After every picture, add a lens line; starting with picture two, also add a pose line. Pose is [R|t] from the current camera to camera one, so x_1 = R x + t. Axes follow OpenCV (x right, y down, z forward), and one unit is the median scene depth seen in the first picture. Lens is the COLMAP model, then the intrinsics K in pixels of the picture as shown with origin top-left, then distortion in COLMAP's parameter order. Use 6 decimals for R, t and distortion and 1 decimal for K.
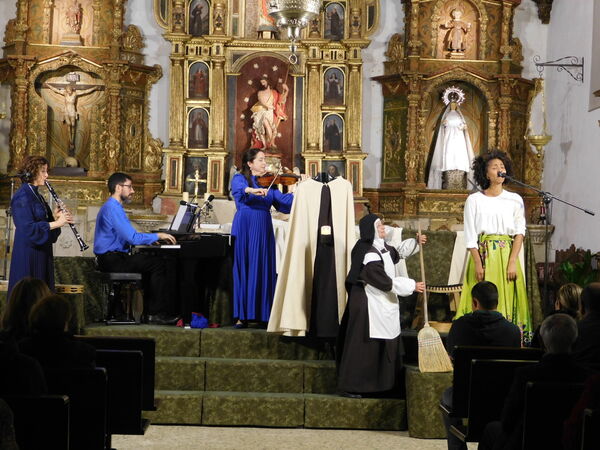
lens RADIAL K [[1296.9, 0, 302.4], [0, 1296.9, 226.1], [0, 0, 1]] dist [0.069920, -0.301238]
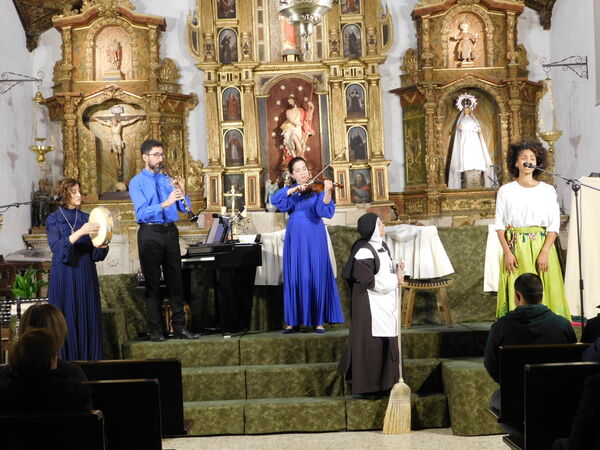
lens RADIAL K [[1072.7, 0, 302.7], [0, 1072.7, 225.9], [0, 0, 1]] dist [0.057156, -0.170548]
pose [[0.997168, -0.067092, -0.033985, 0.003702], [0.066849, 0.997729, -0.008221, 0.001256], [0.034460, 0.005926, 0.999389, 0.101198]]
